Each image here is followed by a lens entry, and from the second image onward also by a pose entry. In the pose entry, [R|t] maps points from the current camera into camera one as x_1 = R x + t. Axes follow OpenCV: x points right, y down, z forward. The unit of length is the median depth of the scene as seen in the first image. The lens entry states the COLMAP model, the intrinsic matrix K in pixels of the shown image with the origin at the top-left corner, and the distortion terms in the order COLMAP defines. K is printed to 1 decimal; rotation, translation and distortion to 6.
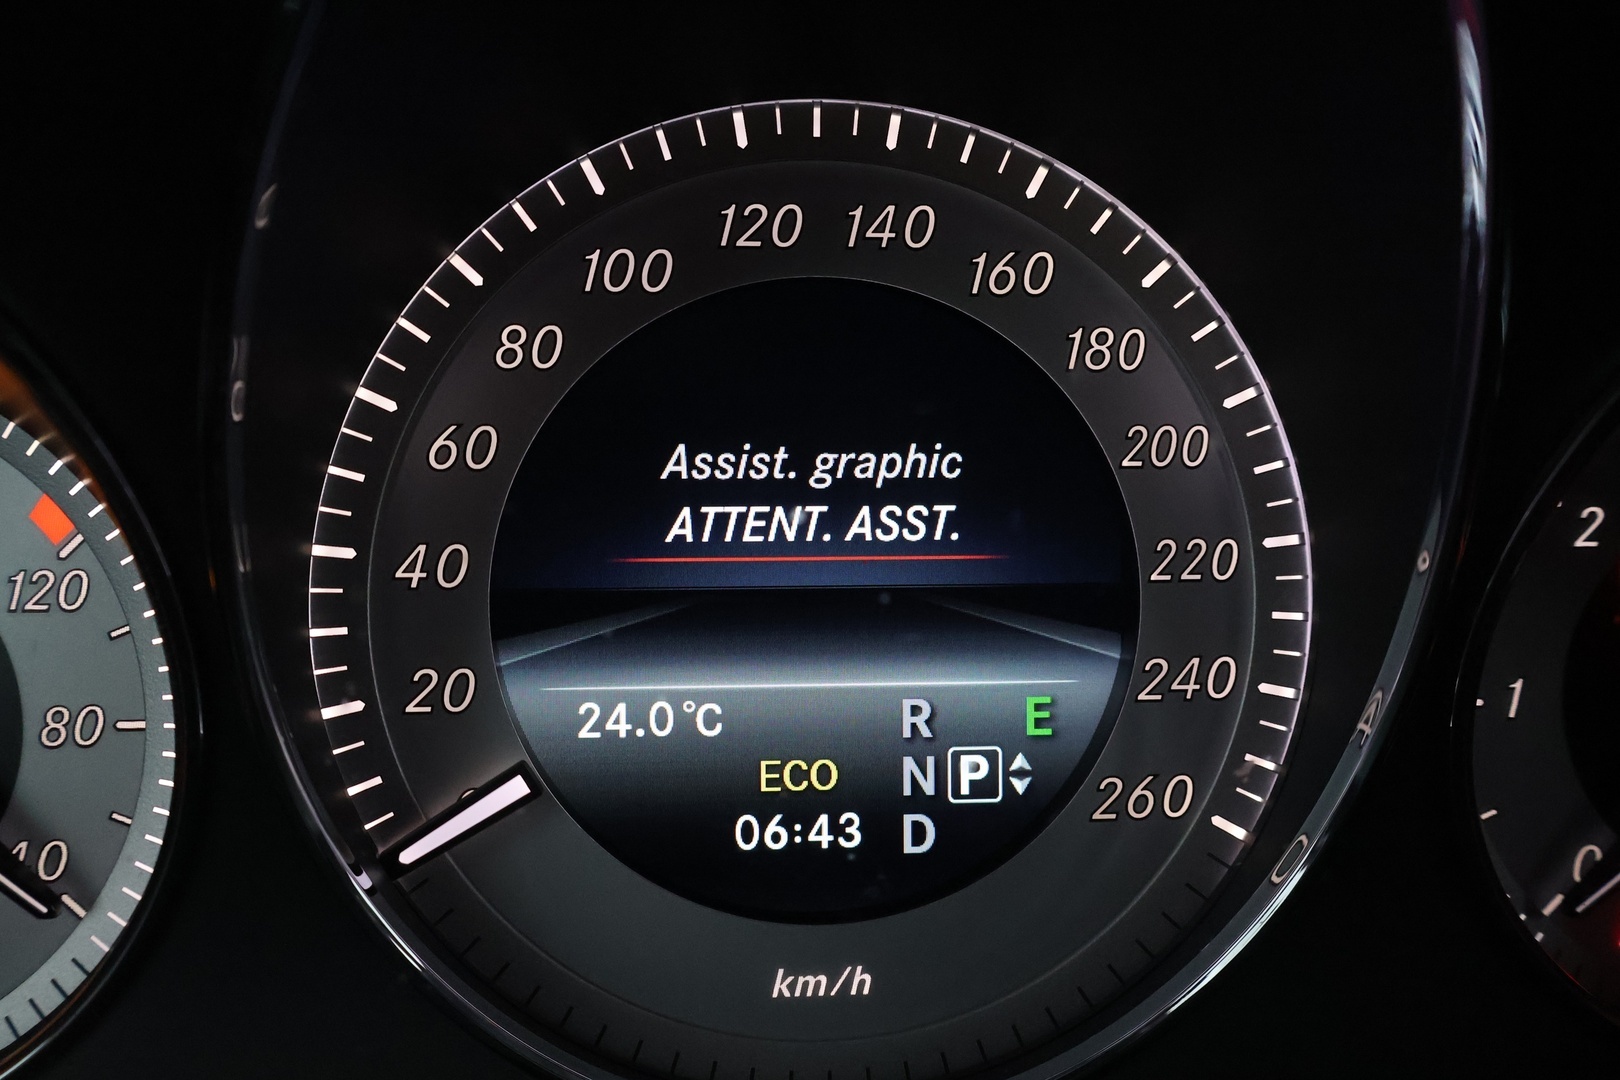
lens RADIAL K [[1764.2, 0, 777.6], [0, 1764.2, 494.7], [0, 0, 1]] dist [-0.005361, -0.020731]
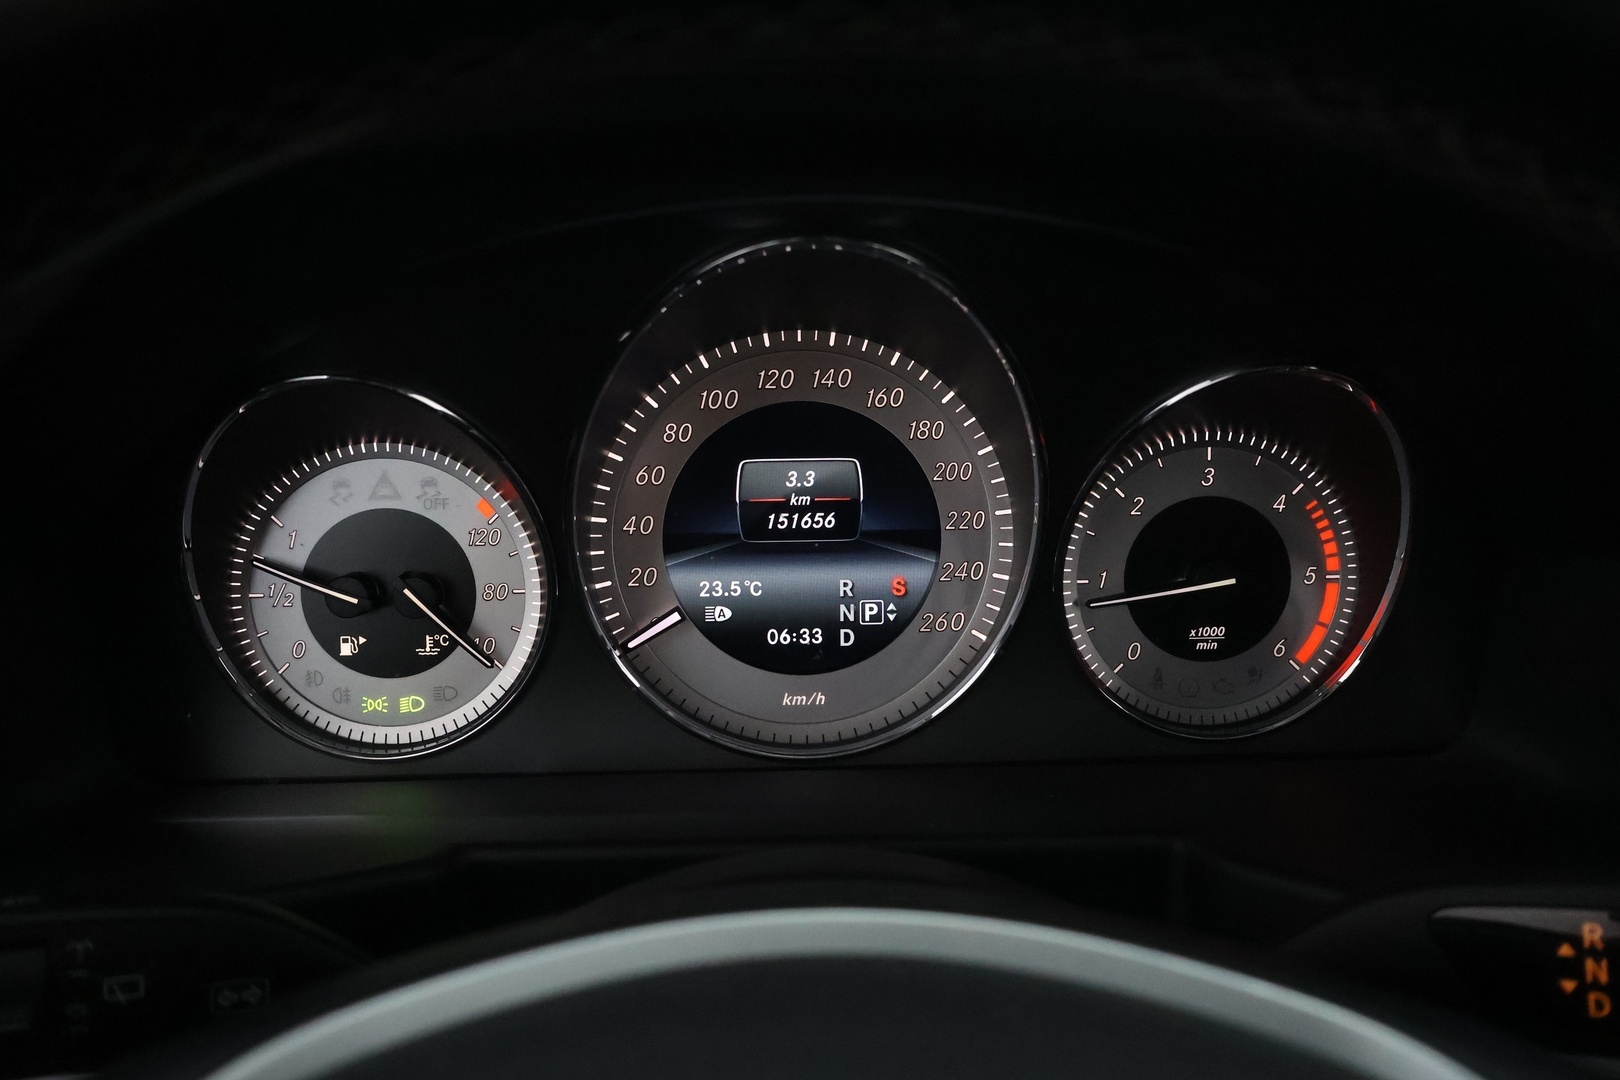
lens RADIAL K [[1376.2, 0, 810.0], [0, 1376.2, 540.0], [0, 0, 1]] dist [0.006503, 0.002670]
pose [[0.999664, -0.000125, -0.025907, 0.081356], [0.002723, 0.994957, 0.100261, -0.121004], [0.025764, -0.100298, 0.994624, -0.816165]]
